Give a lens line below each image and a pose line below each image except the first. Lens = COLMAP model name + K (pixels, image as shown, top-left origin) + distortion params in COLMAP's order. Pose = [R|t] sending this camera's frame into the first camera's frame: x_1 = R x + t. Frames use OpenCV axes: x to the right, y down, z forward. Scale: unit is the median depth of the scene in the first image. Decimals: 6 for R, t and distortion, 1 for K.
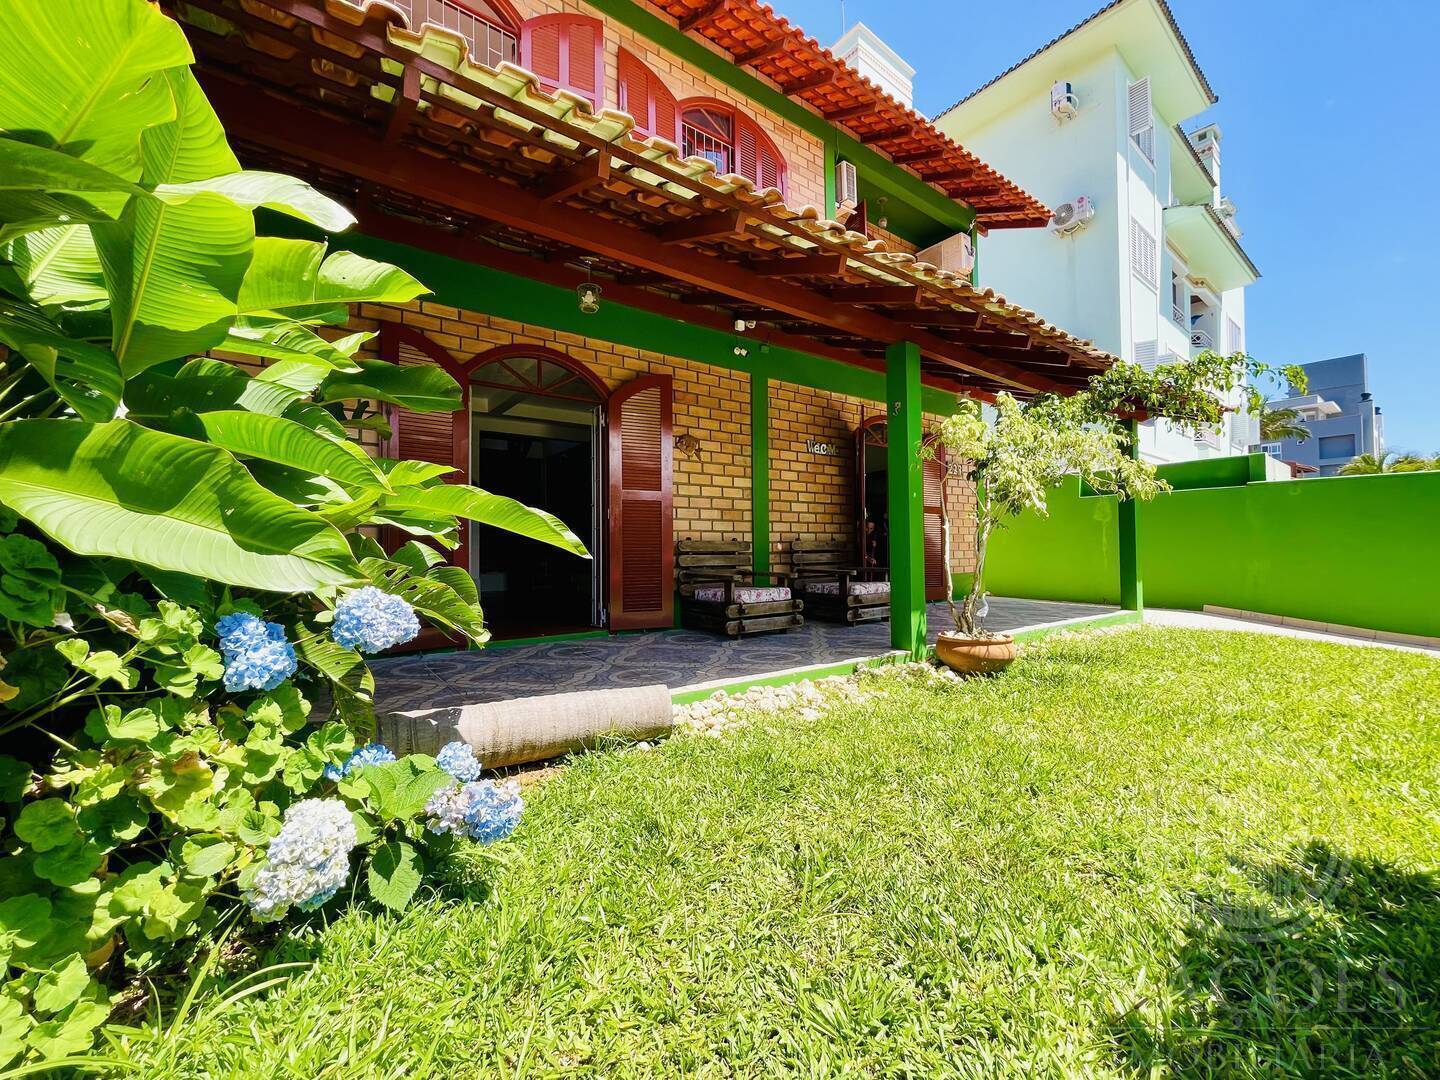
lens RADIAL K [[577.7, 0, 722.1], [0, 577.7, 546.8], [0, 0, 1]] dist [-0.002747, -0.001398]
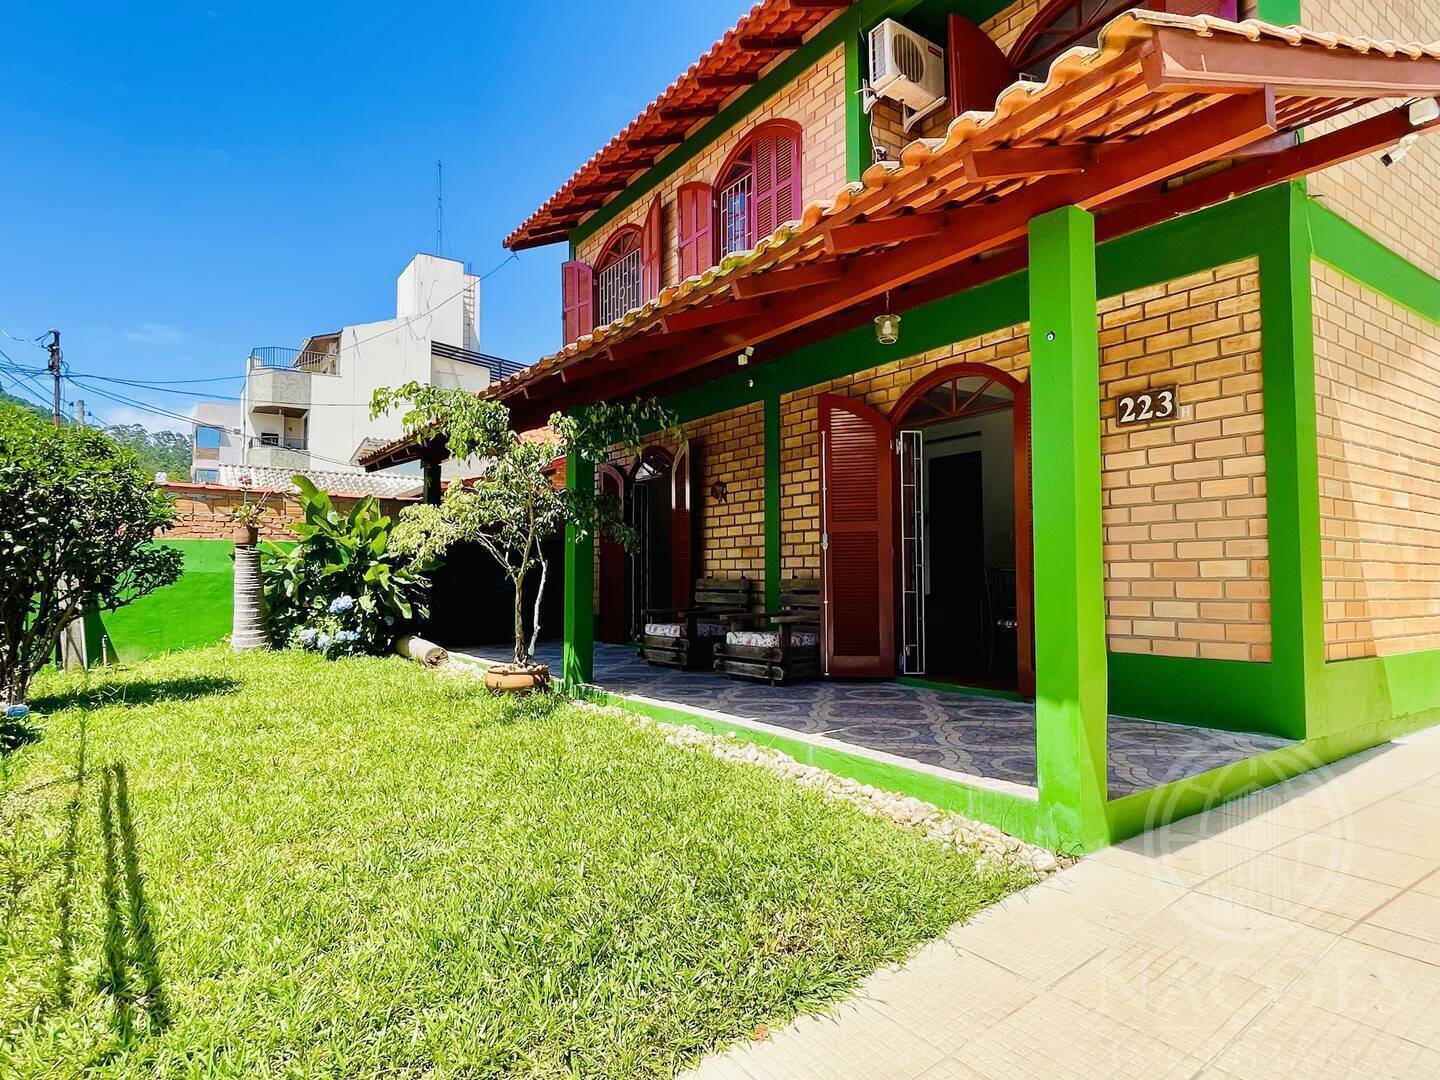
lens RADIAL K [[810.4, 0, 718.9], [0, 810.4, 541.6], [0, 0, 1]] dist [-0.005519, -0.000564]
pose [[-0.044454, -0.049986, -0.997760, 1.427097], [-0.010936, 0.998712, -0.049547, -0.005467], [0.998952, 0.008709, -0.044943, 1.046738]]
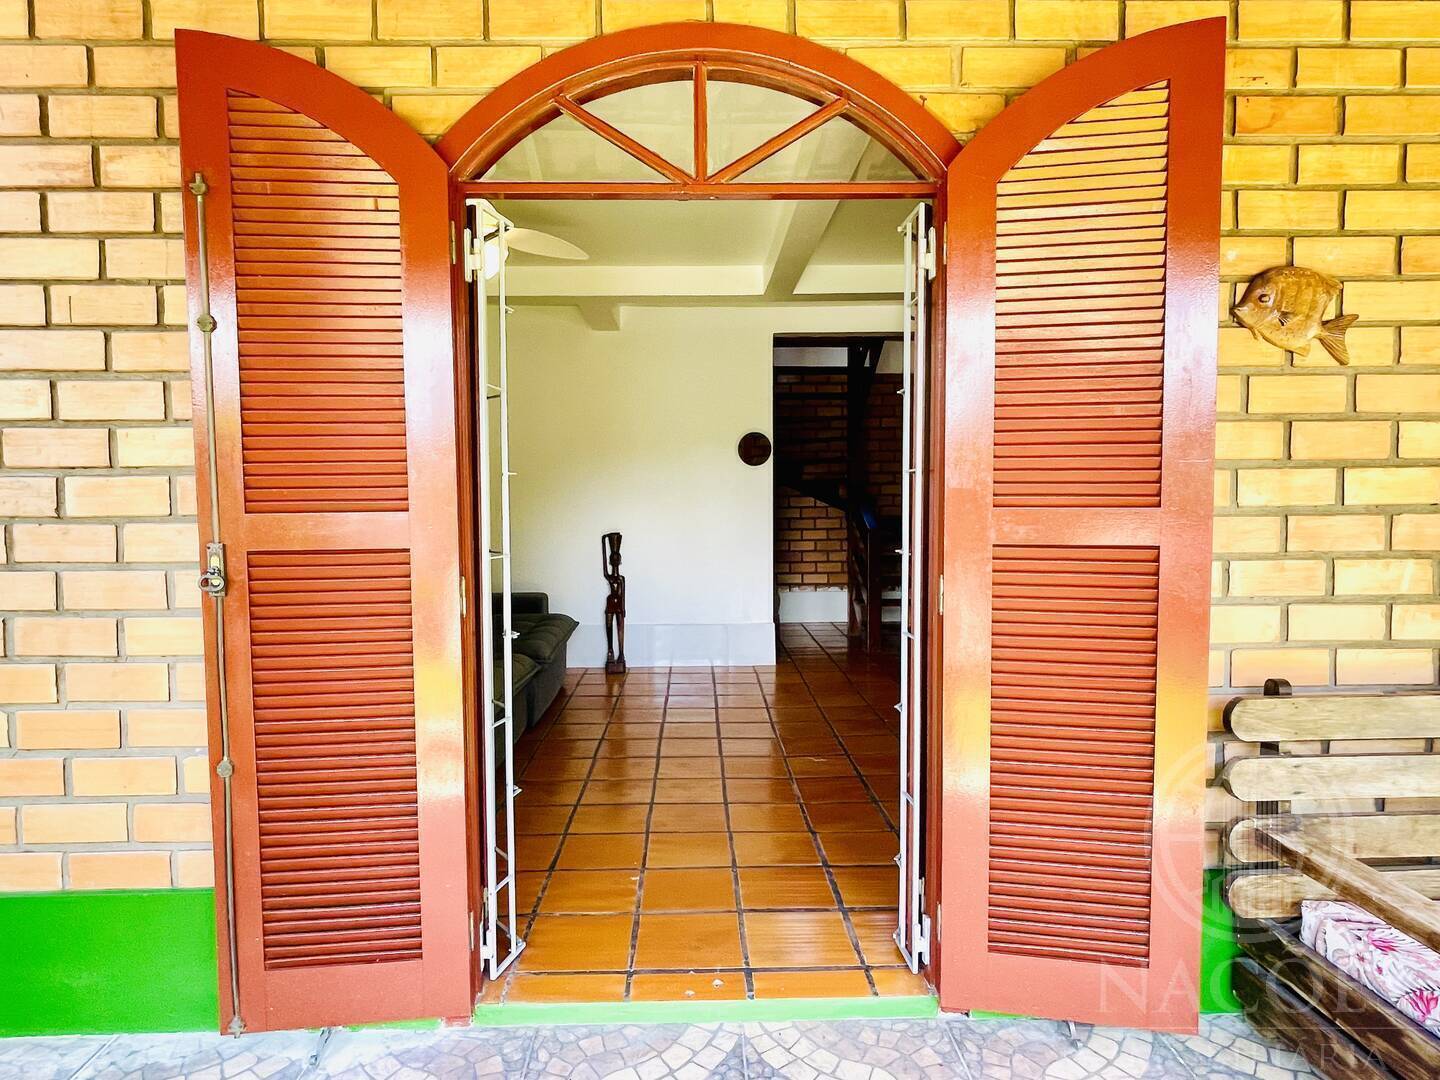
lens RADIAL K [[810.4, 0, 714.6], [0, 810.4, 544.9], [0, 0, 1]] dist [-0.005519, -0.000564]
pose [[0.812249, 0.035981, -0.582200, -0.052650], [0.005320, 0.997597, 0.069076, -0.097123], [0.583286, -0.059205, 0.810106, 0.553122]]
